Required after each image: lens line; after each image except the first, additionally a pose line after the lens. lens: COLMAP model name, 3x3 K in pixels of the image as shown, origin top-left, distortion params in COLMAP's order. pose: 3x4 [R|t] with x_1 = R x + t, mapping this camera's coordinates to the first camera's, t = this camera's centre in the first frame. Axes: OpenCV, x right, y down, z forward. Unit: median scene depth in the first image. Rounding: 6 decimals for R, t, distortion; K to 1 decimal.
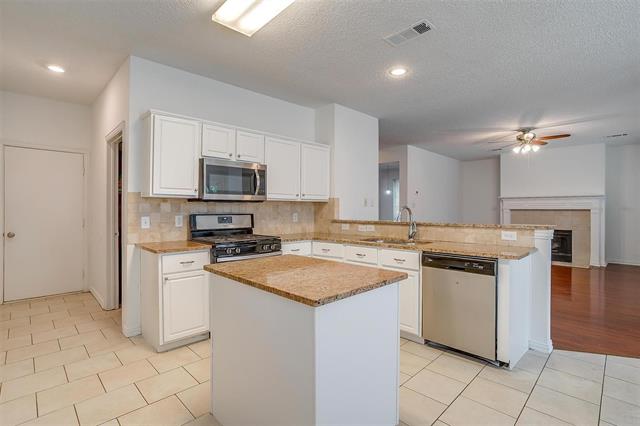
lens RADIAL K [[309.9, 0, 320.0], [0, 309.9, 213.0], [0, 0, 1]] dist [-0.017179, 0.019820]
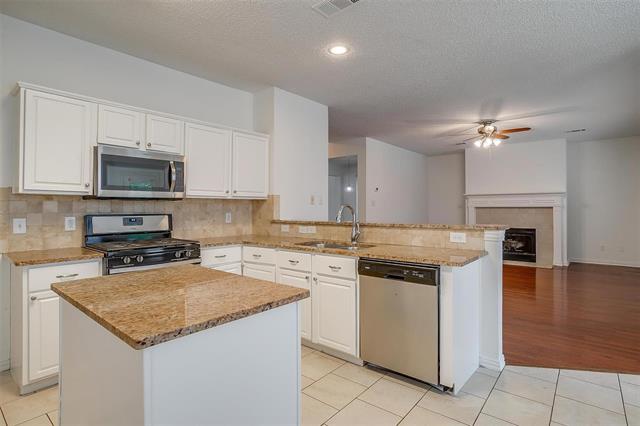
lens RADIAL K [[330.5, 0, 317.6], [0, 330.5, 207.9], [0, 0, 1]] dist [-0.004052, 0.000885]
pose [[0.996321, -0.004381, 0.085590, 0.105596], [0.005409, 0.999916, -0.011780, -0.001056], [-0.085531, 0.012200, 0.996261, 0.076477]]
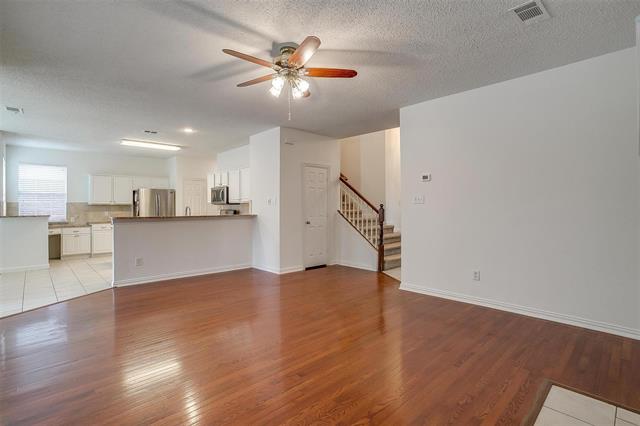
lens RADIAL K [[309.9, 0, 320.0], [0, 309.9, 213.0], [0, 0, 1]] dist [-0.017179, 0.019820]
pose [[-0.034749, 0.016608, -0.999258, 1.778455], [-0.012694, 0.999774, 0.017058, -0.016983], [0.999315, 0.013277, -0.034530, 1.618526]]
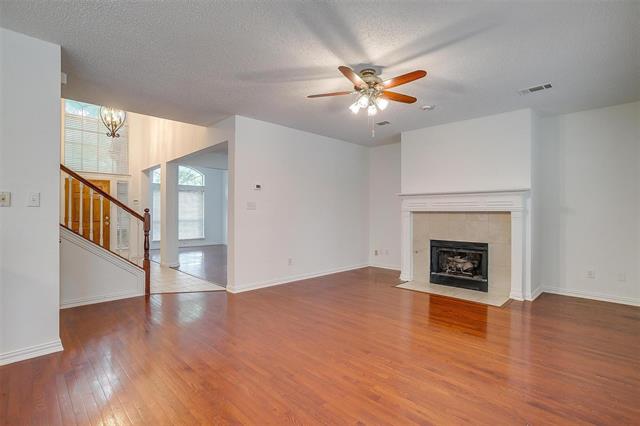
lens RADIAL K [[301.4, 0, 320.0], [0, 301.4, 213.0], [0, 0, 1]] dist [-0.013464, -0.000129]
pose [[0.999845, -0.003979, -0.017162, 0.901304], [0.003873, 0.999973, -0.006169, -0.010995], [0.017186, 0.006102, 0.999834, 0.685764]]
